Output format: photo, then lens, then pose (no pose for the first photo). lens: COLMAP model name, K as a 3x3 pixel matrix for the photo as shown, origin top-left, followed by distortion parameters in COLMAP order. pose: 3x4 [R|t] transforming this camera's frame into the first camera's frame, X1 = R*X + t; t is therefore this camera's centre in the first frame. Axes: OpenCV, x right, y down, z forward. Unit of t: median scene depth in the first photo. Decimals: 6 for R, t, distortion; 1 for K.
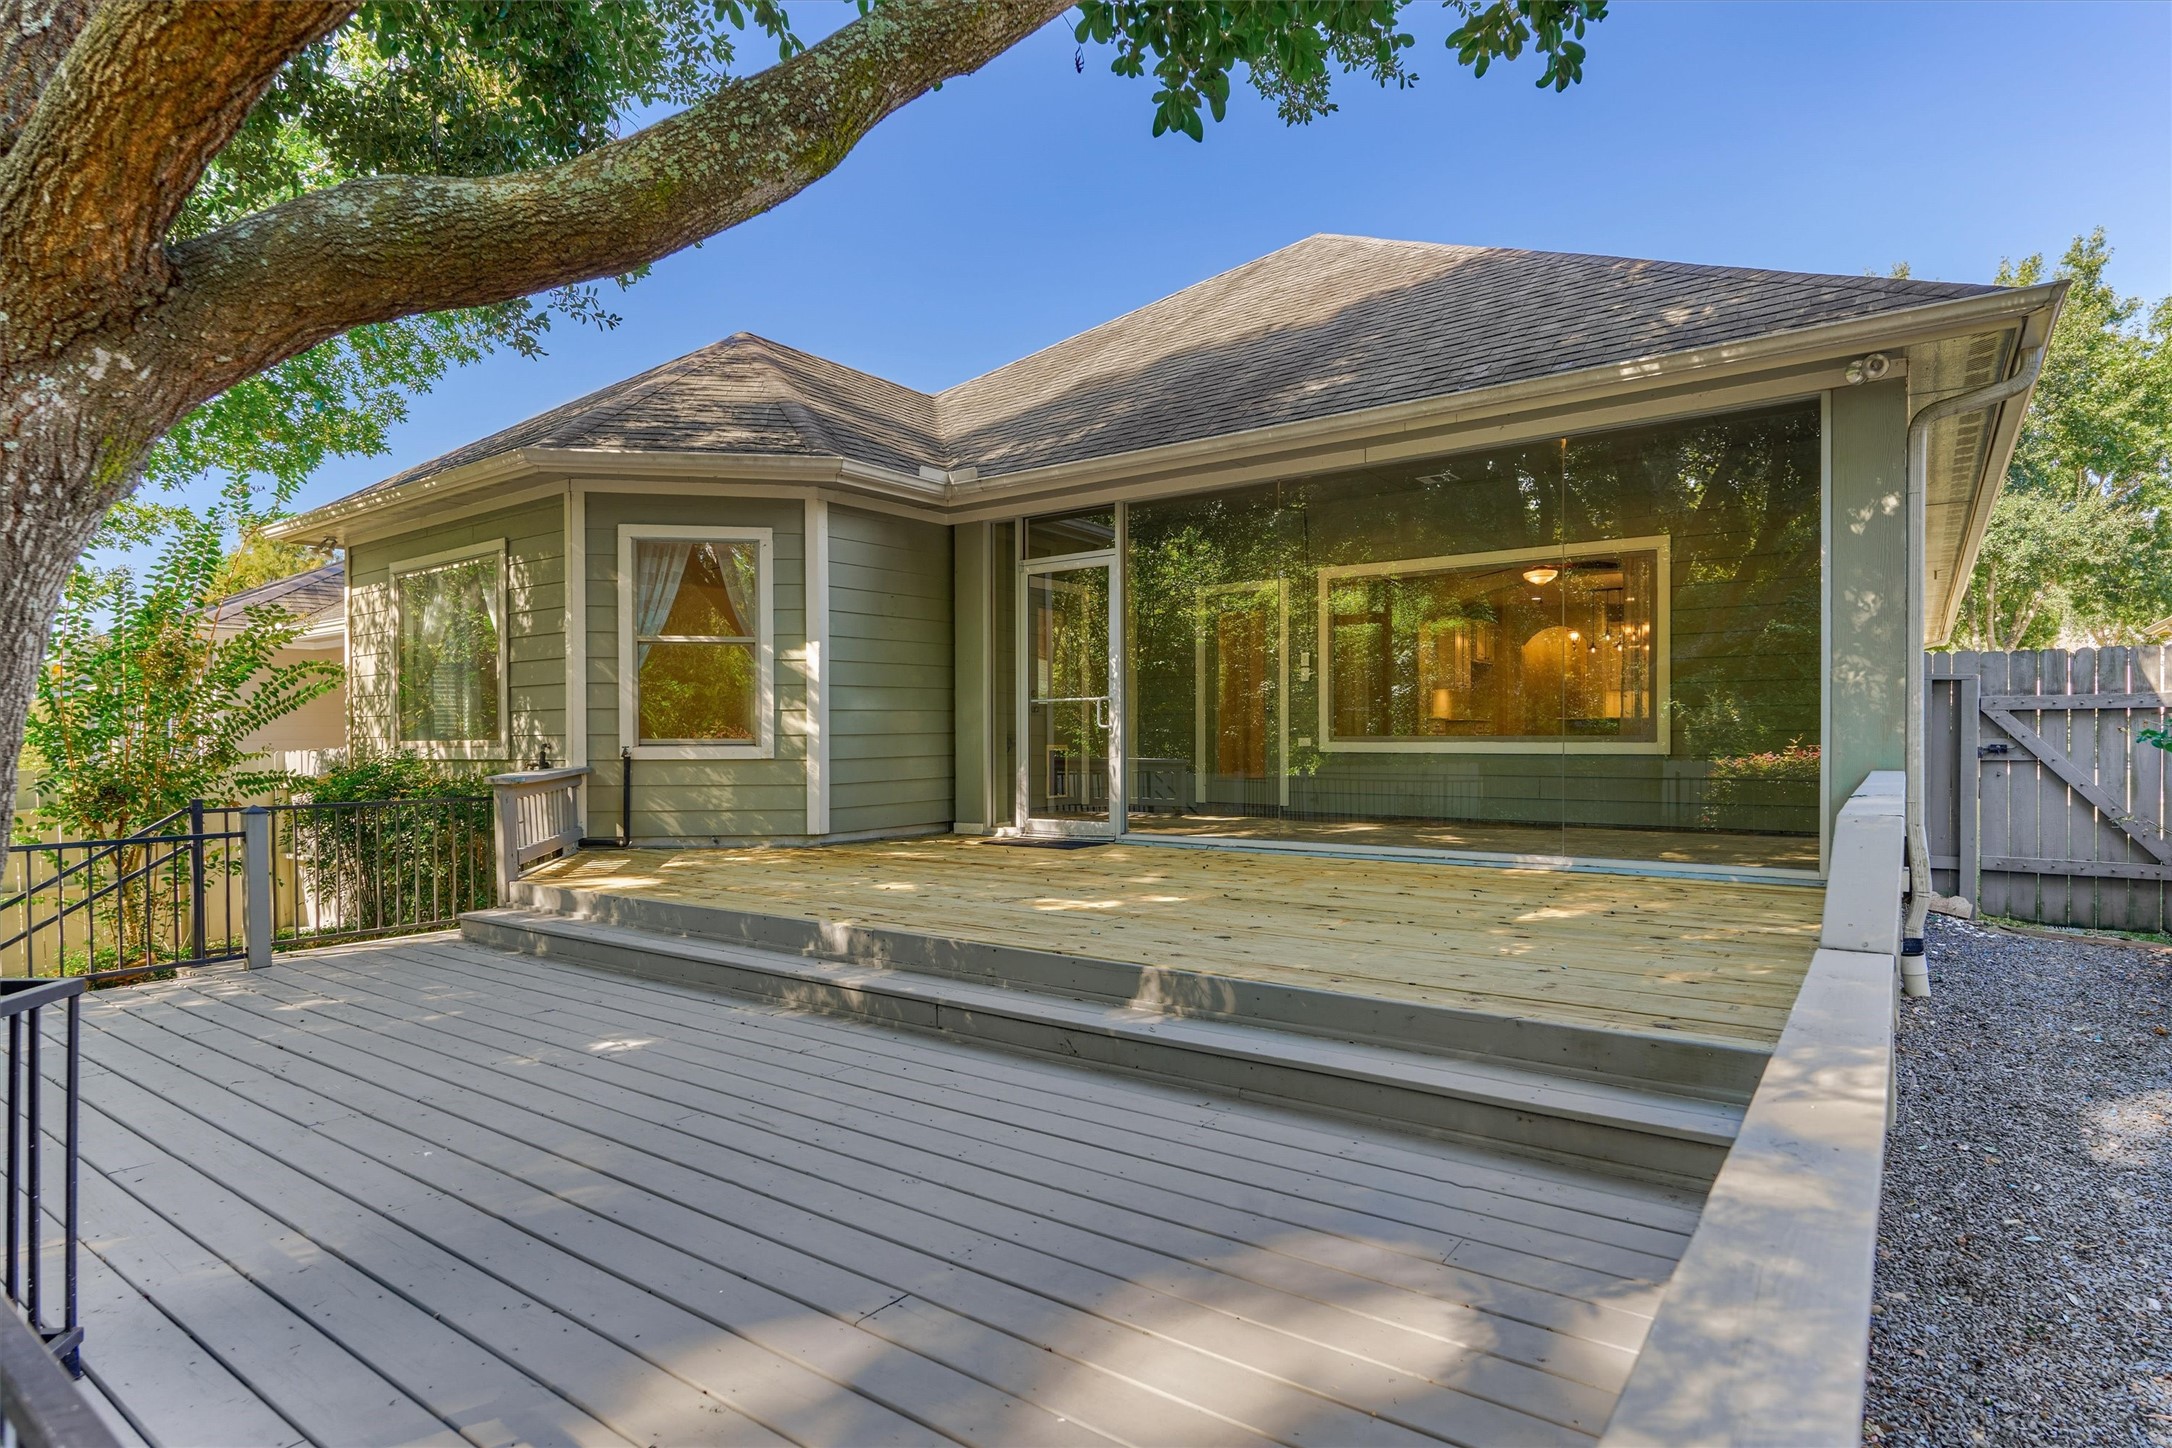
lens RADIAL K [[1140.1, 0, 1081.2], [0, 1140.1, 749.0], [0, 0, 1]] dist [-0.025271, 0.029819]
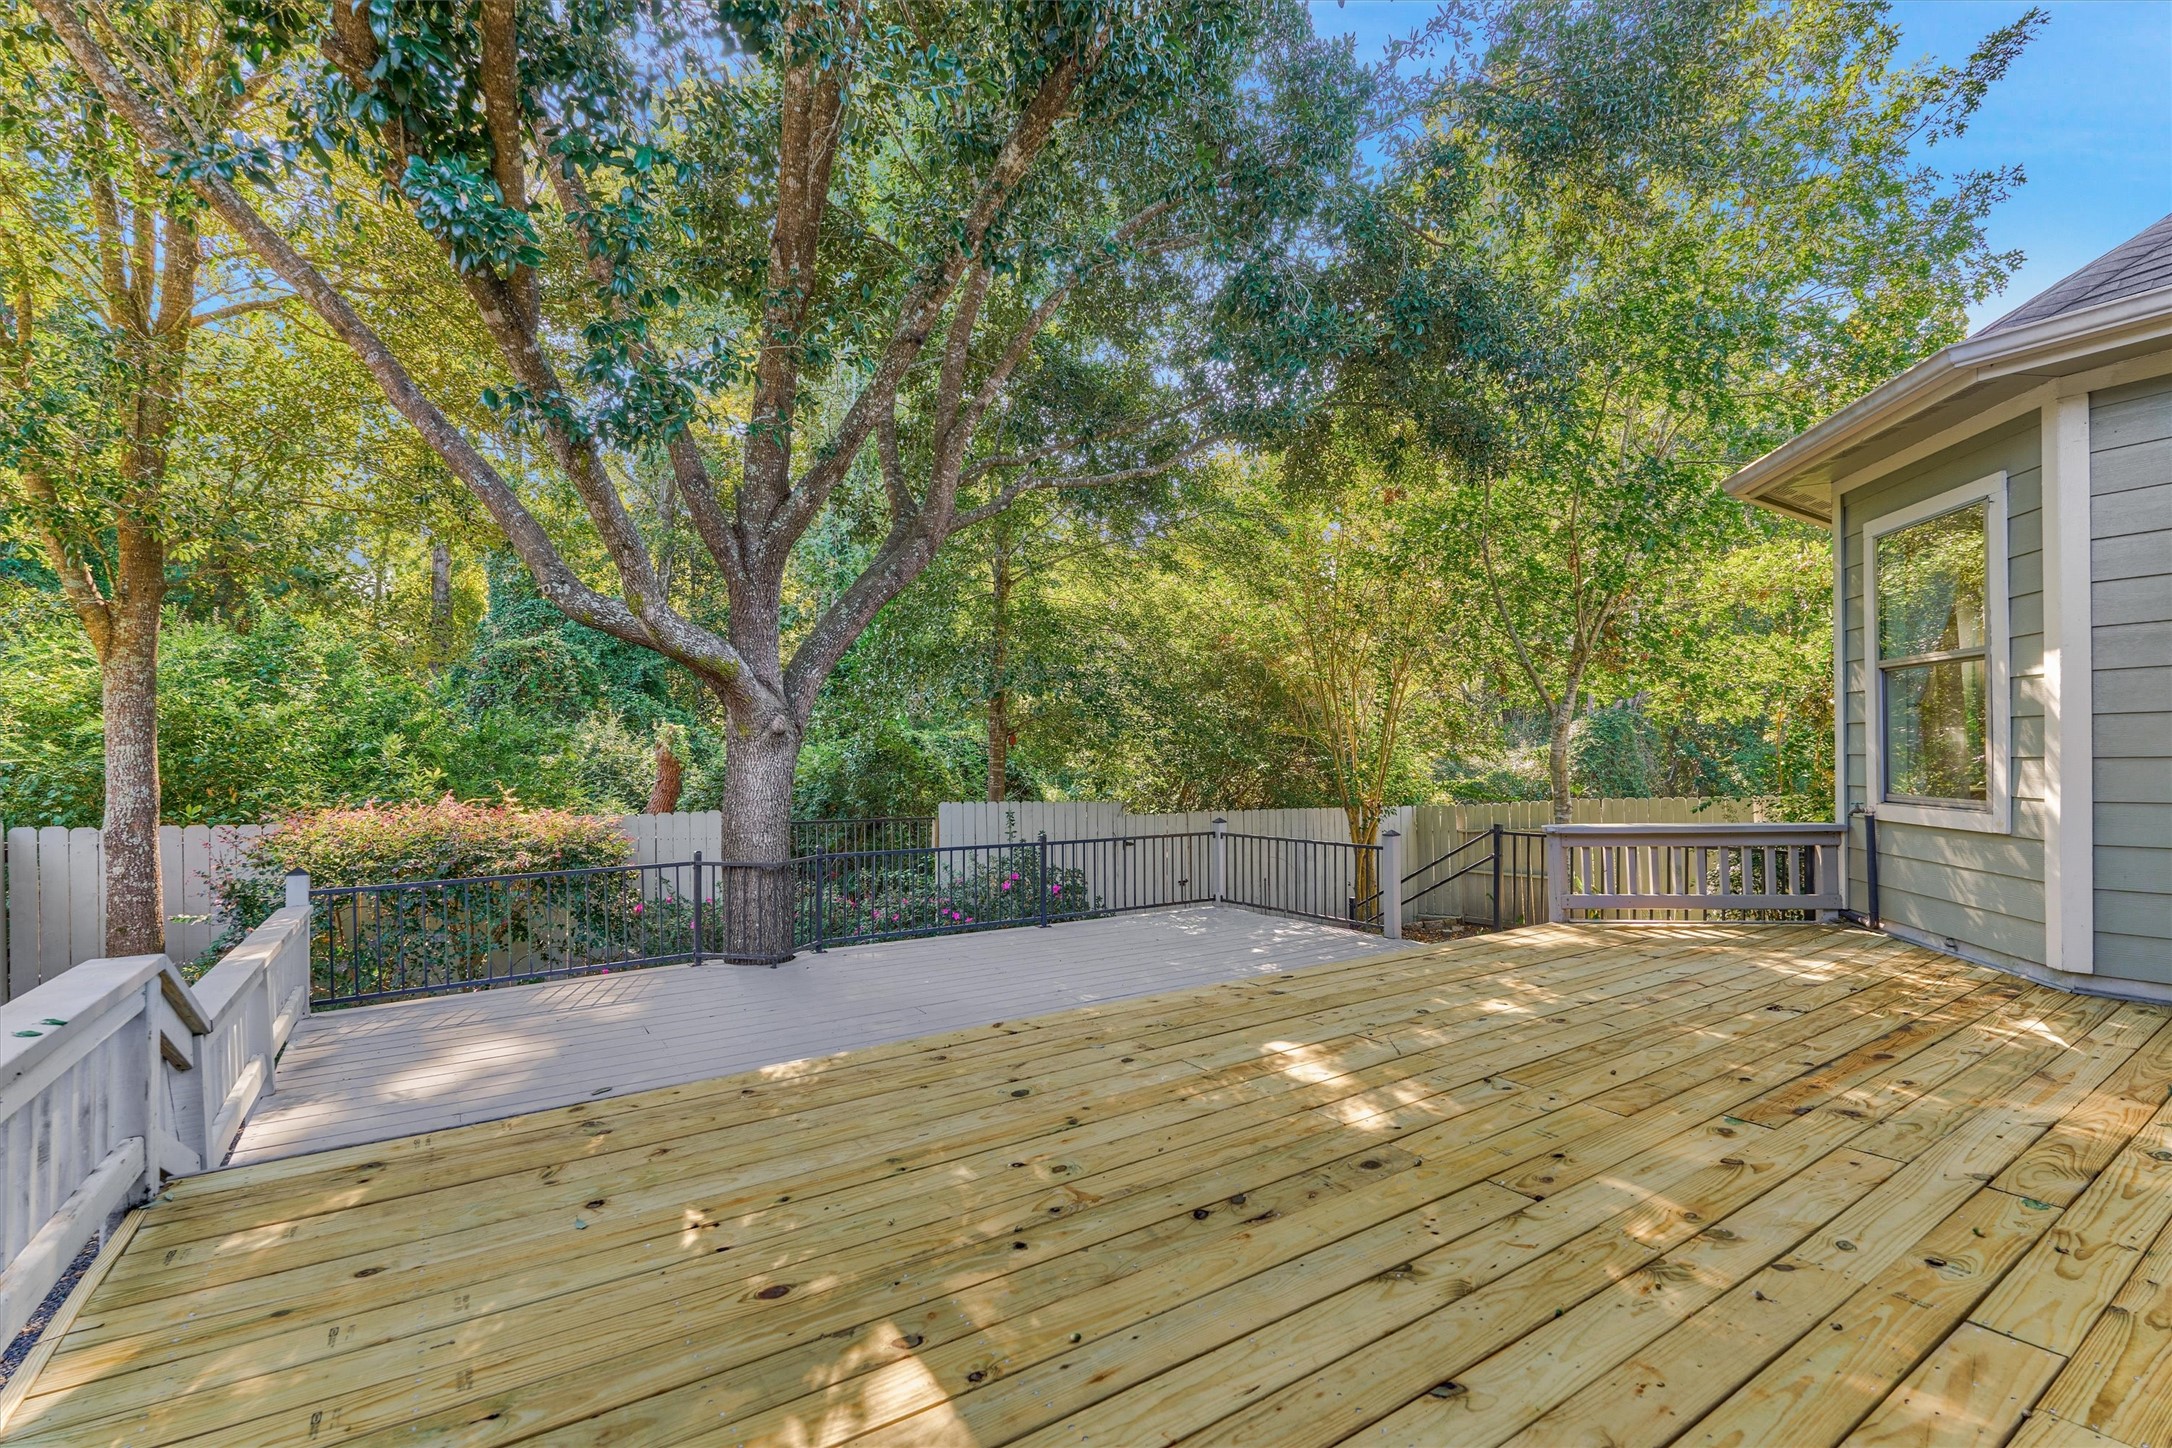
lens RADIAL K [[973.8, 0, 1087.0], [0, 973.8, 760.3], [0, 0, 1]] dist [-0.000619, -0.000243]
pose [[-0.334313, 0.016551, -0.942317, 0.389358], [-0.002207, 0.999829, 0.018344, -0.040312], [0.942459, 0.008213, -0.334219, 0.672125]]
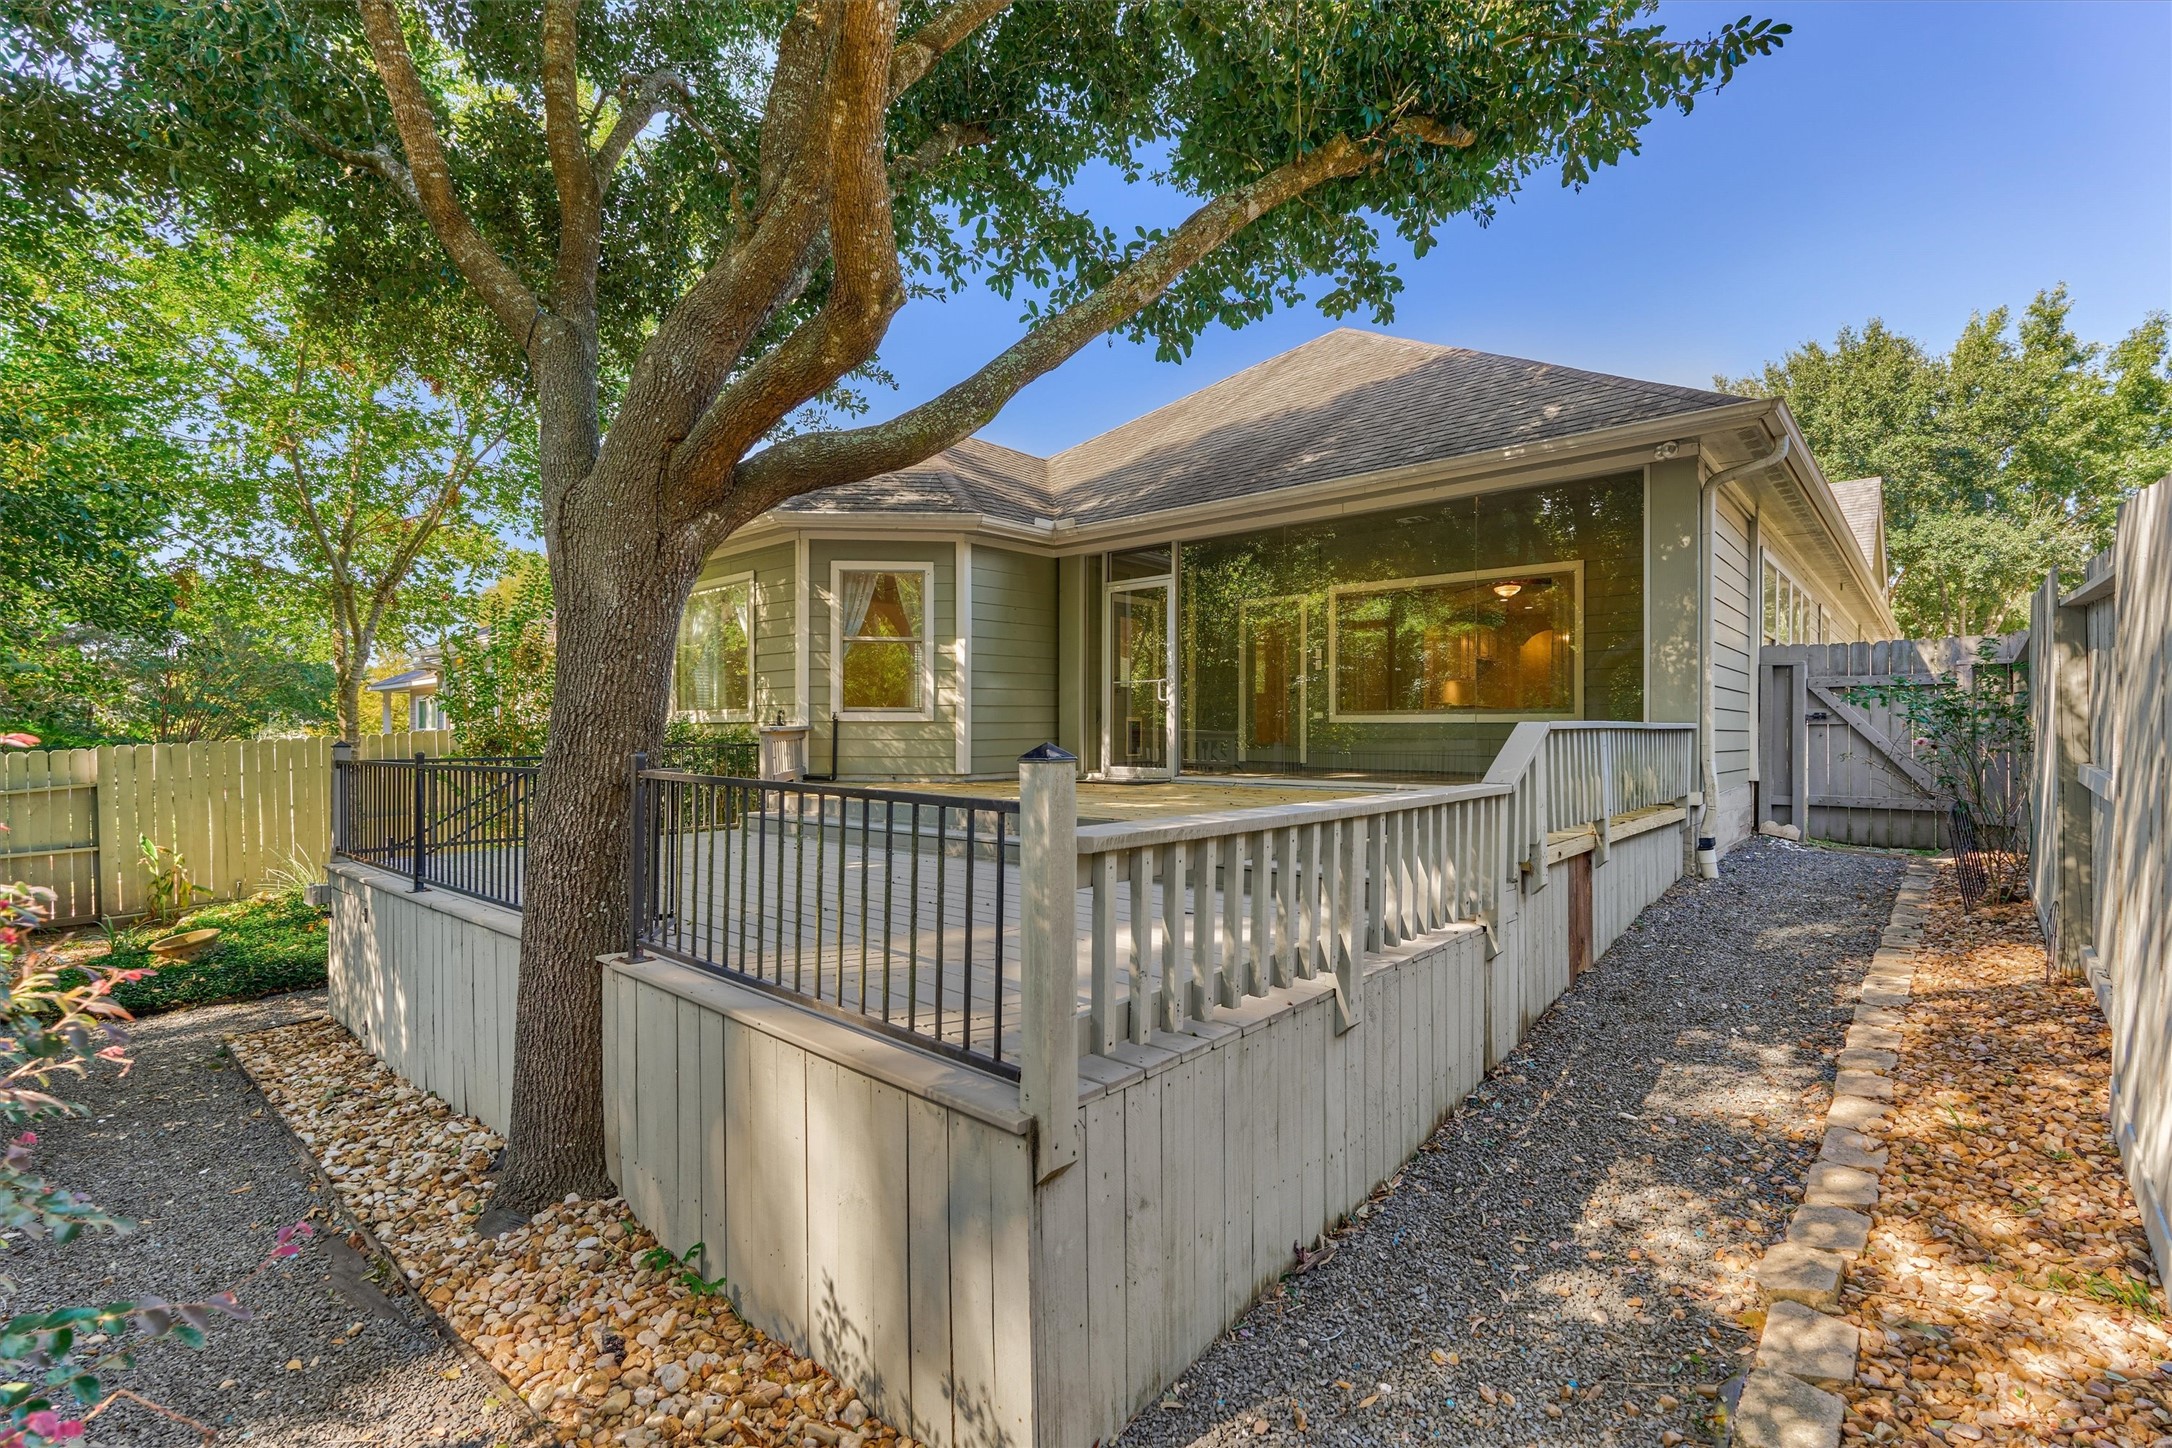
lens RADIAL K [[952.2, 0, 1086.0], [0, 952.2, 724.0], [0, 0, 1]] dist [-0.001643, -0.000212]
pose [[0.996101, 0.004742, -0.088097, 0.029066], [-0.005834, 0.999909, -0.012139, 0.024978], [0.088031, 0.012606, 0.996038, -0.183048]]
